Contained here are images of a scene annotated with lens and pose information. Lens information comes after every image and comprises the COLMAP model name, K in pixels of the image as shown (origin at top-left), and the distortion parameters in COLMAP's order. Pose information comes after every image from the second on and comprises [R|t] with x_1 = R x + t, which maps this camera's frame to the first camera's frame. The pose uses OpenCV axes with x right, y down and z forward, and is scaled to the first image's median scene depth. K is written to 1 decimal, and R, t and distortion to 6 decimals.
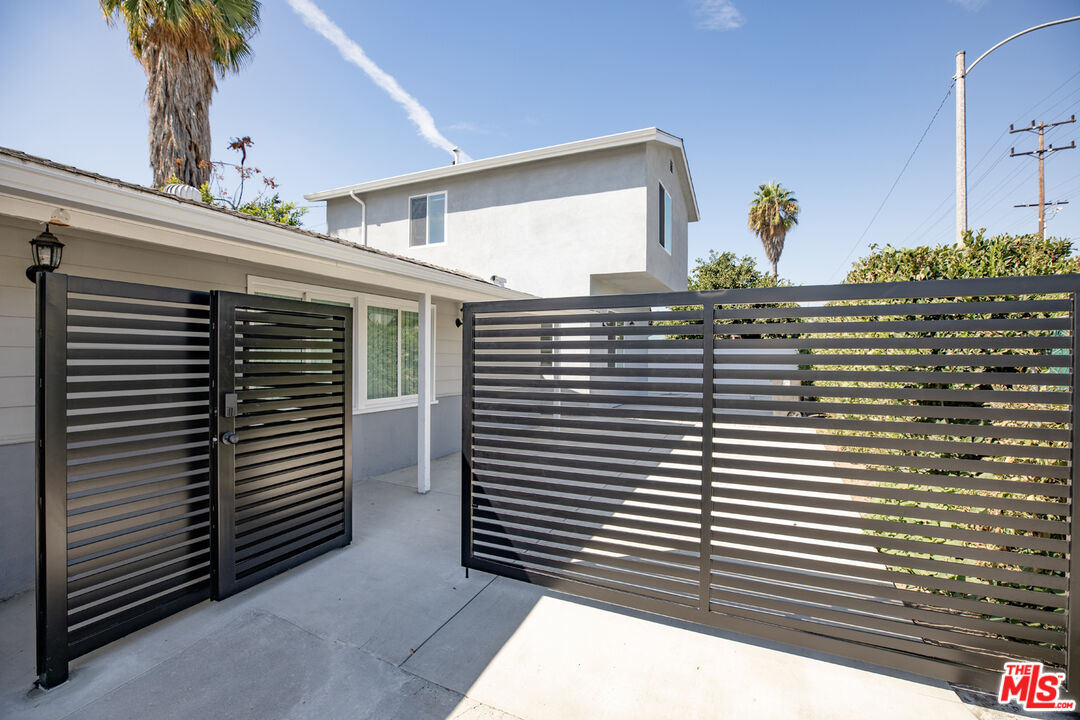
lens RADIAL K [[500.4, 0, 536.8], [0, 500.4, 336.4], [0, 0, 1]] dist [-0.000472, 0.000081]
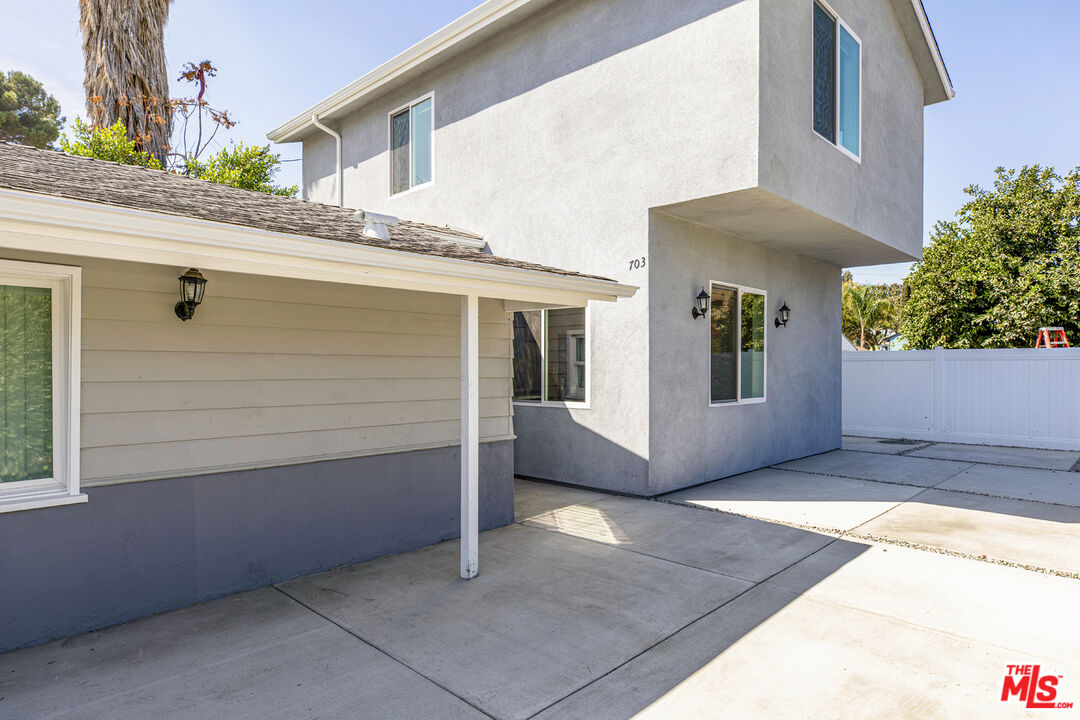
lens RADIAL K [[642.6, 0, 542.9], [0, 642.6, 362.9], [0, 0, 1]] dist [-0.002101, 0.031691]
pose [[0.949518, -0.008702, -0.313590, 0.158077], [0.020651, 0.999181, 0.034804, 0.002731], [0.313031, -0.039523, 0.948920, 0.282476]]
